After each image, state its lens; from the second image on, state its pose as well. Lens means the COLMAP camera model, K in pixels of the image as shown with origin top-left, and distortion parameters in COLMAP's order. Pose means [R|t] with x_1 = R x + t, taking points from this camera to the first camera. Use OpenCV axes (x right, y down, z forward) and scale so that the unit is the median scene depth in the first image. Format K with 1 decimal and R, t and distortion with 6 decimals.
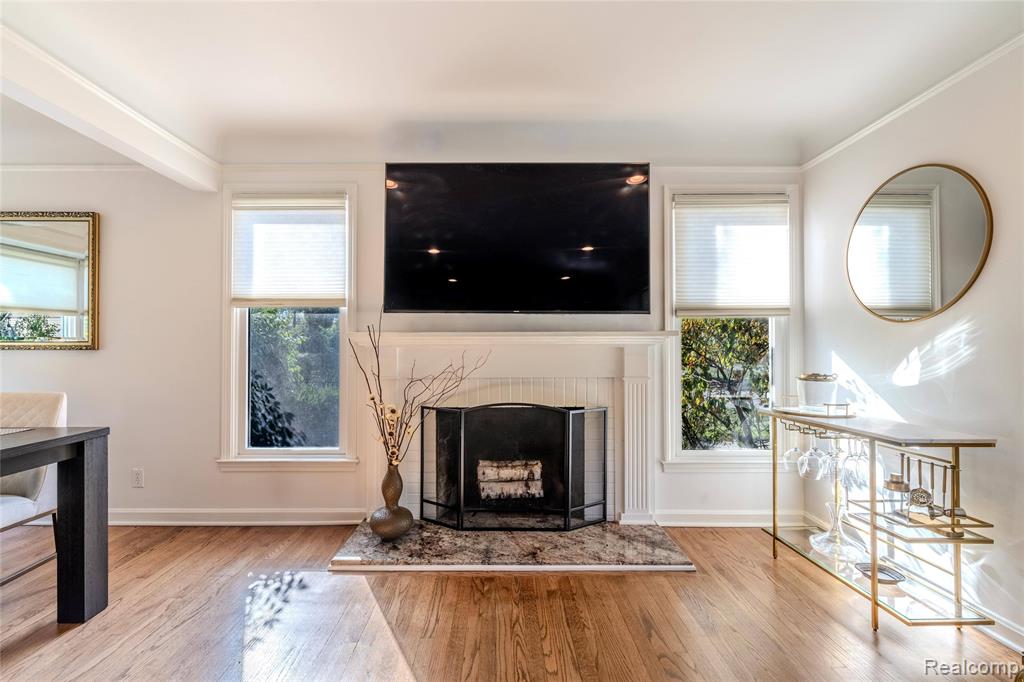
lens RADIAL K [[425.0, 0, 503.0], [0, 425.0, 348.0], [0, 0, 1]] dist [0.000507, -0.001310]
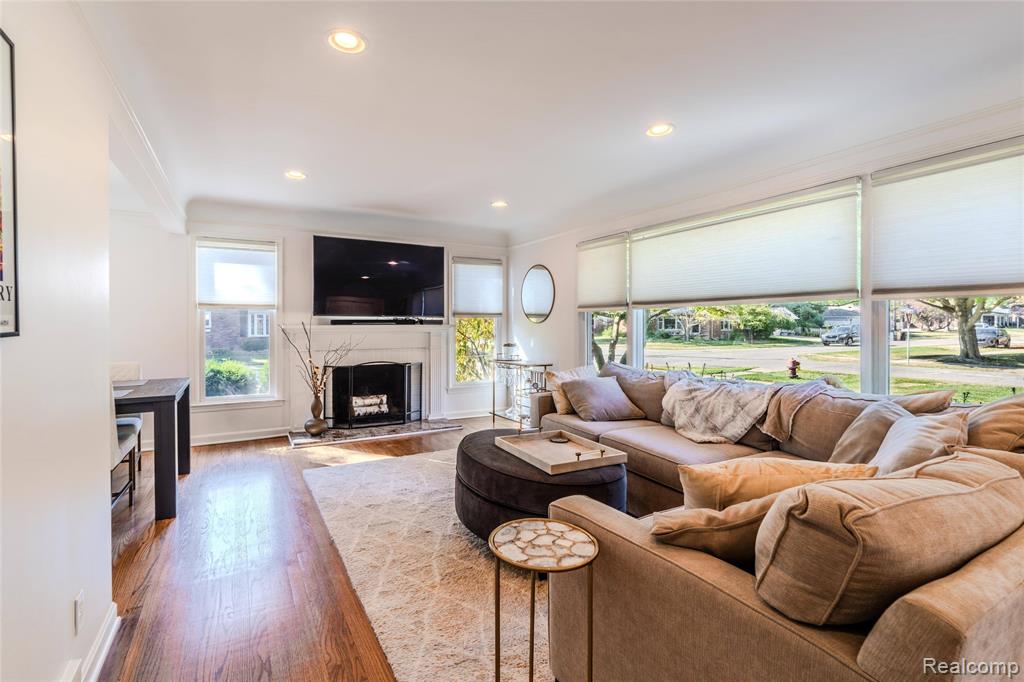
lens RADIAL K [[460.6, 0, 485.5], [0, 460.6, 323.6], [0, 0, 1]] dist [-0.003179, -0.000046]
pose [[0.882886, -0.001250, 0.469585, -0.506081], [-0.001401, 0.999985, 0.005296, -0.053265], [-0.469584, -0.005334, 0.882871, -1.042707]]
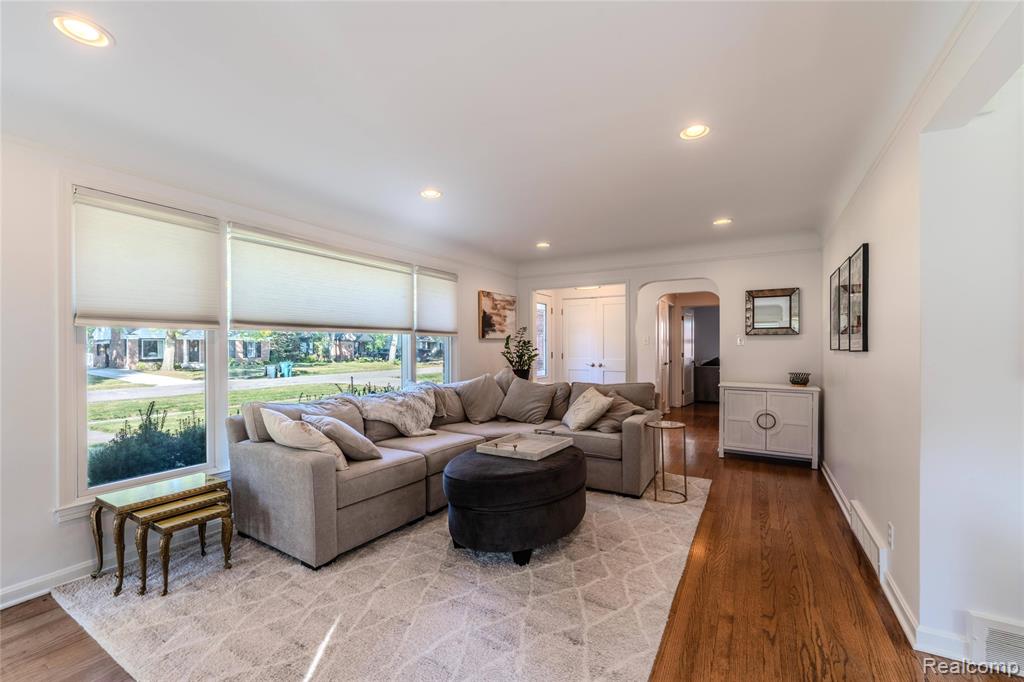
lens RADIAL K [[425.0, 0, 506.4], [0, 425.0, 348.4], [0, 0, 1]] dist [0.000507, -0.001310]
pose [[-0.862336, 0.000118, 0.506336, -0.461801], [-0.001856, 0.999993, -0.003394, -0.044798], [-0.506332, -0.003867, -0.862330, 0.771096]]
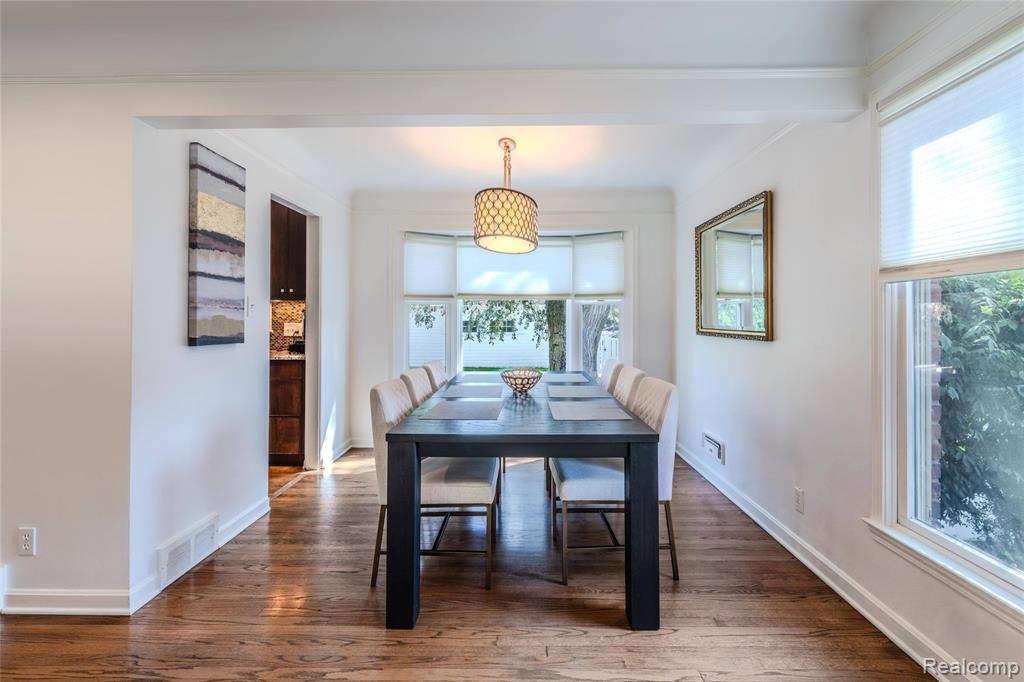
lens RADIAL K [[473.8, 0, 510.1], [0, 473.8, 316.4], [0, 0, 1]] dist [0.004083, -0.001133]
pose [[-0.027002, -0.008914, -0.999596, 0.082783], [0.005928, 0.999941, -0.009077, -0.045794], [0.999618, -0.006170, -0.026948, 0.502749]]
